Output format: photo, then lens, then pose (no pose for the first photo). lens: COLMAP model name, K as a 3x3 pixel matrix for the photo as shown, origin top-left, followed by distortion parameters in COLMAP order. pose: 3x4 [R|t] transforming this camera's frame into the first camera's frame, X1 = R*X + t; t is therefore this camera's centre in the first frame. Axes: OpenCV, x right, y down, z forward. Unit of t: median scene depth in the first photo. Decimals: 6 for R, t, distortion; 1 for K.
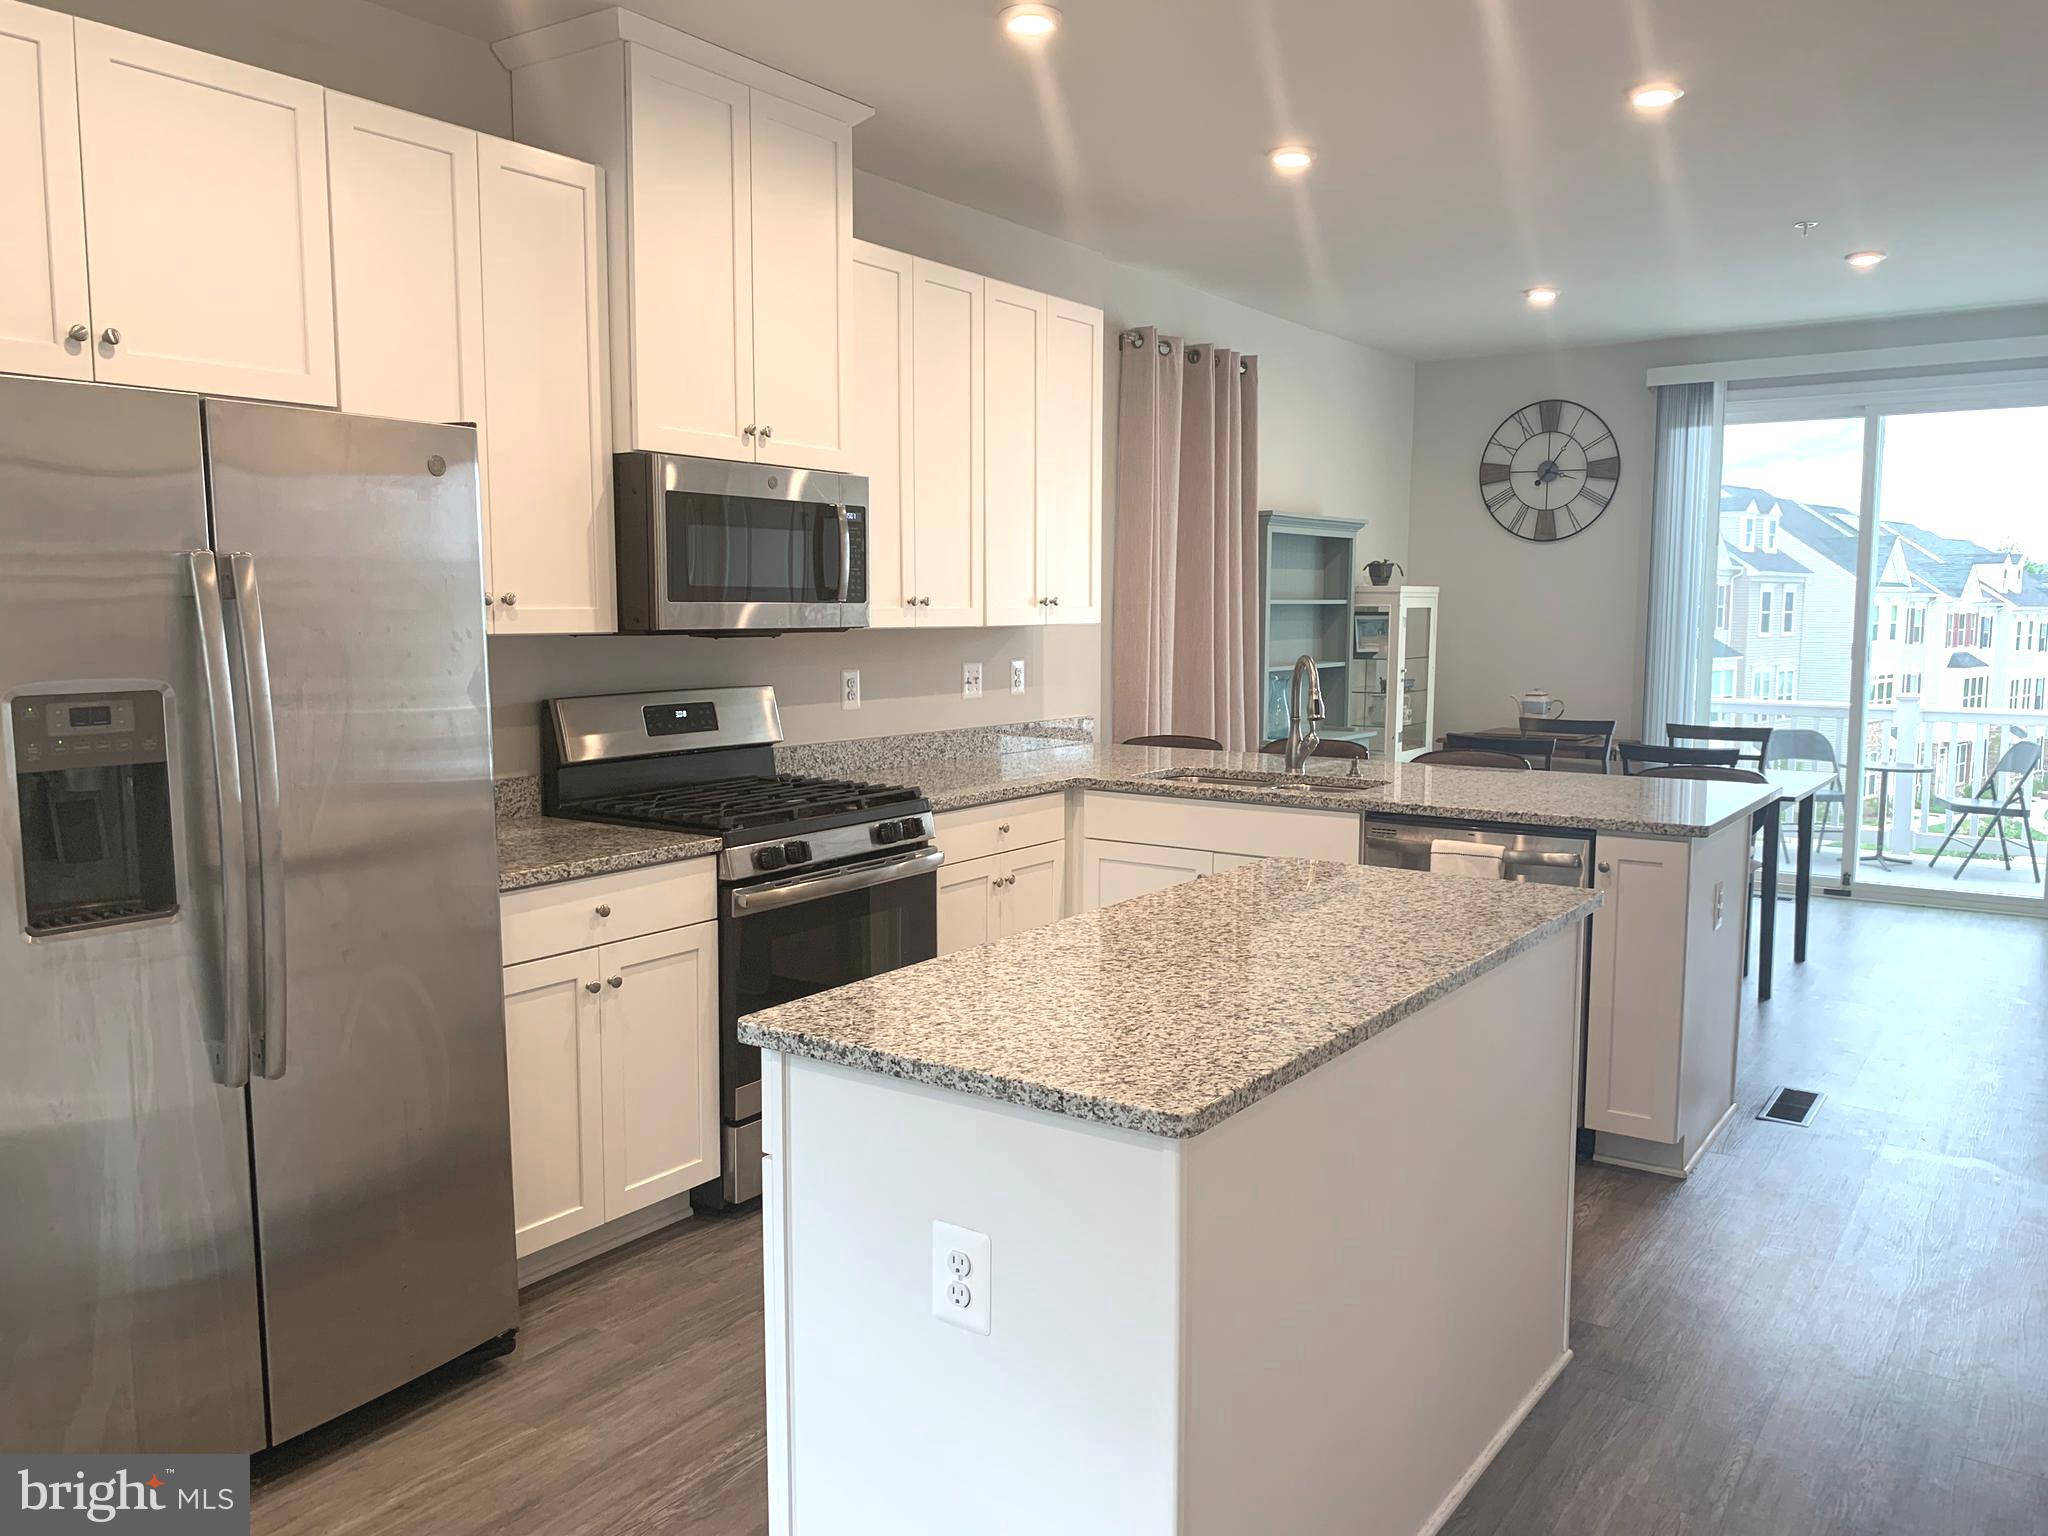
lens RADIAL K [[1581.4, 0, 1055.3], [0, 1581.4, 757.9], [0, 0, 1]] dist [0.053982, -0.072844]
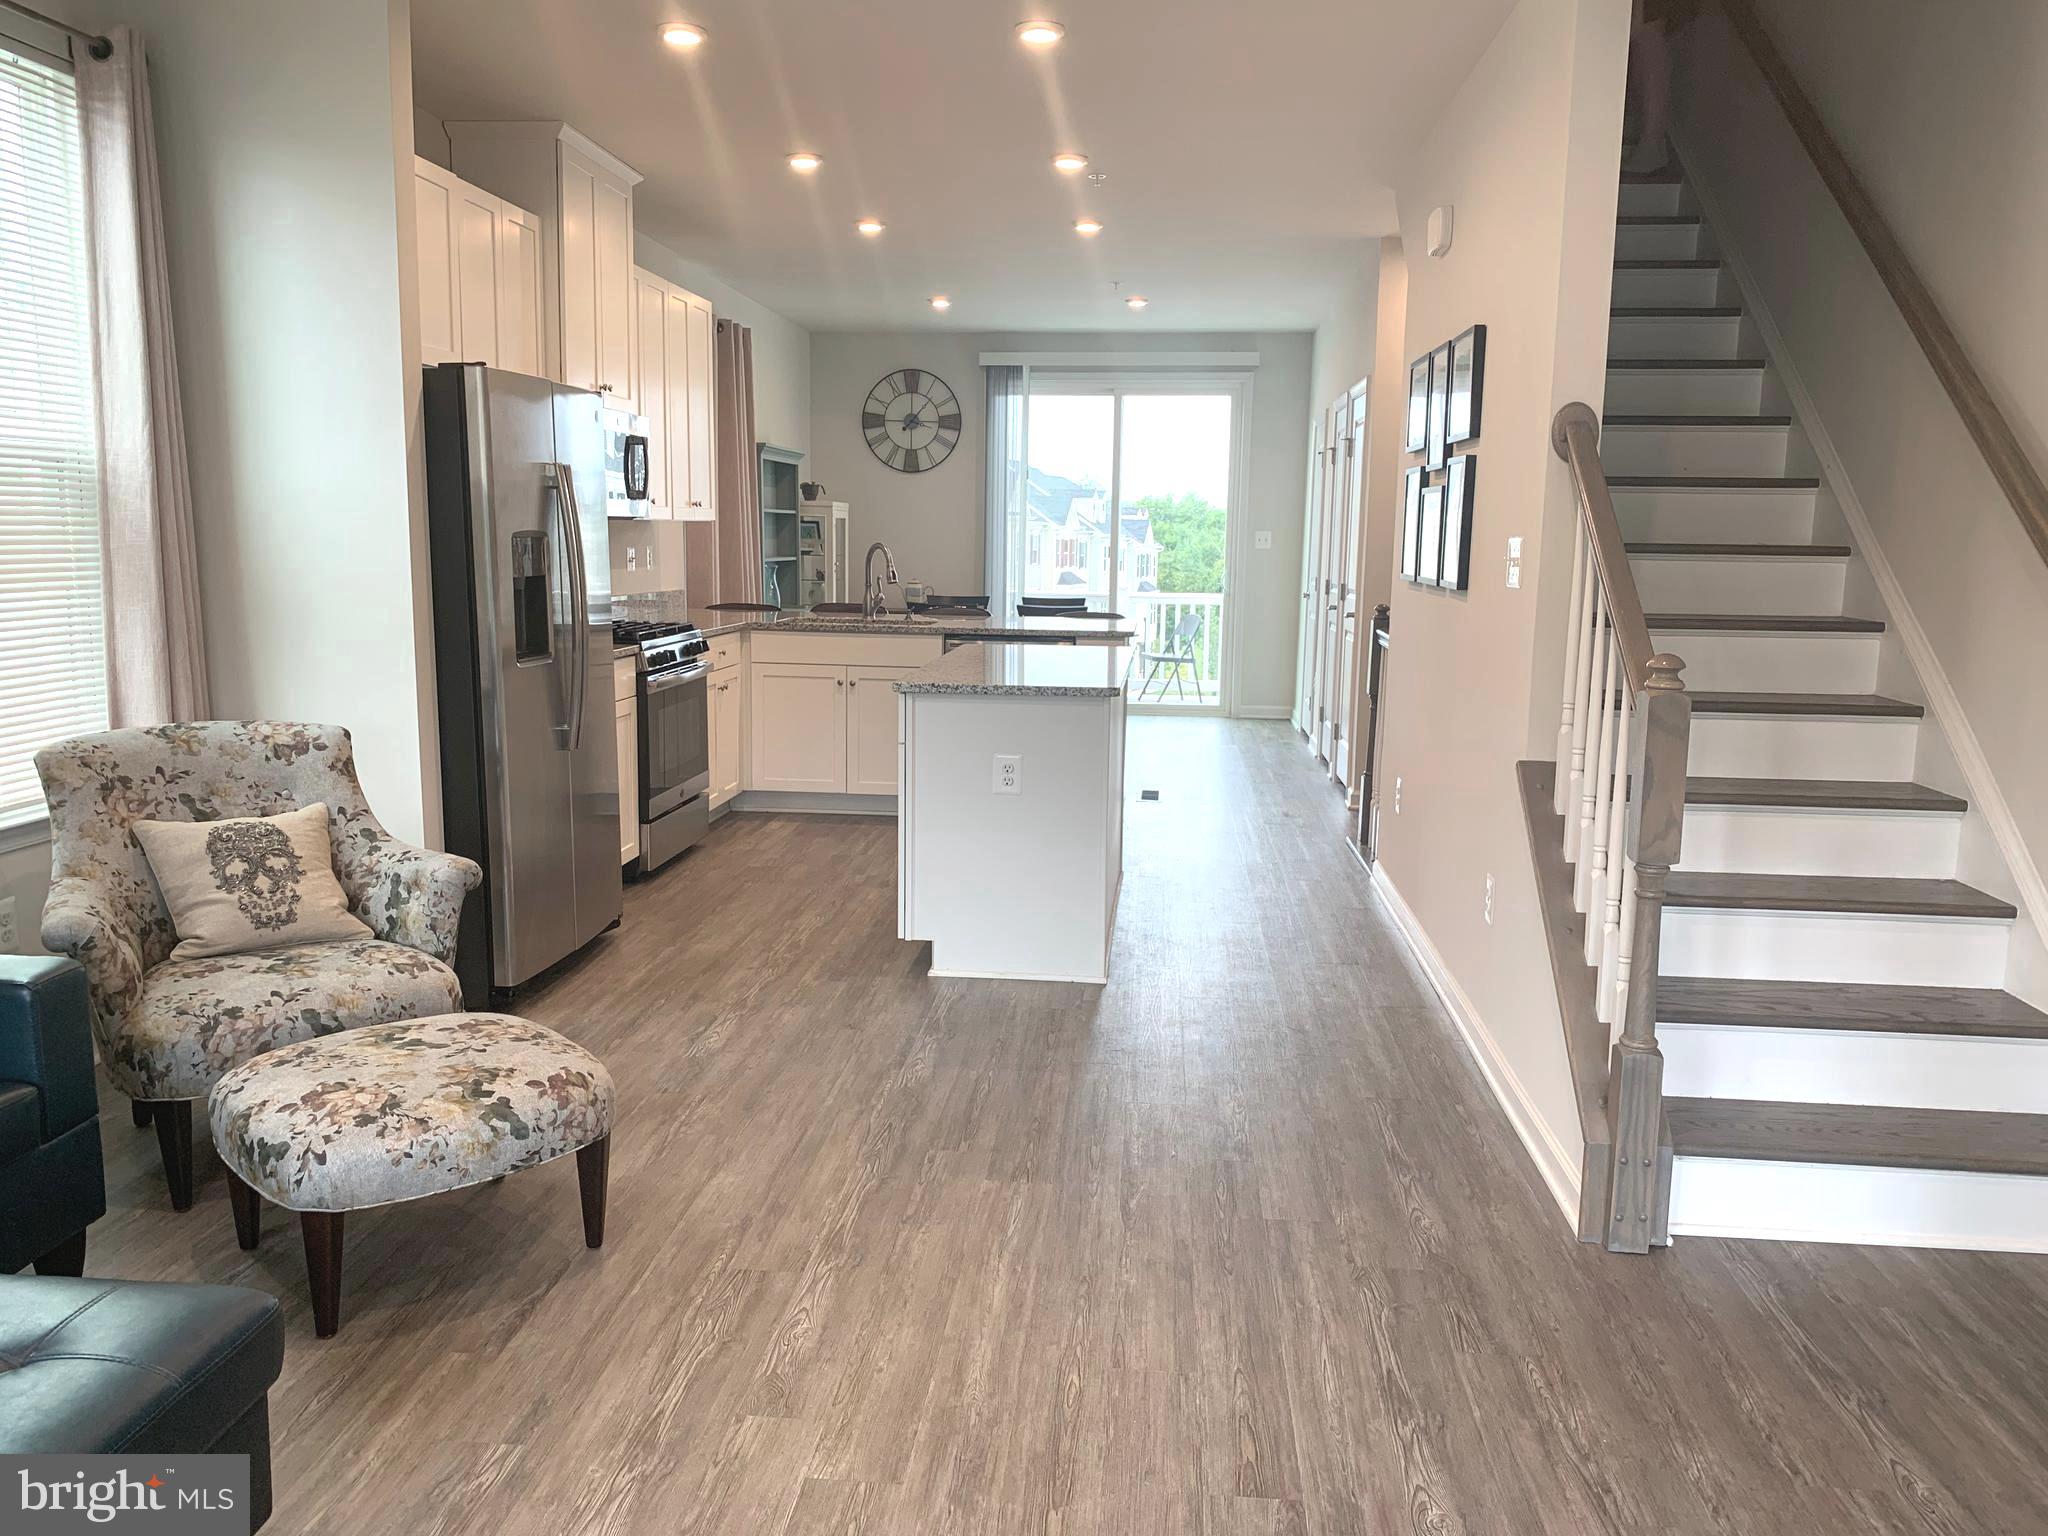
lens RADIAL K [[1571.8, 0, 1024.0], [0, 1571.8, 768.0], [0, 0, 1]] dist [0.061582, -0.076188]
pose [[0.877130, -0.063062, 0.476094, -0.416912], [0.037172, 0.997282, 0.063614, 0.056791], [-0.478812, -0.038101, 0.877091, -0.398198]]
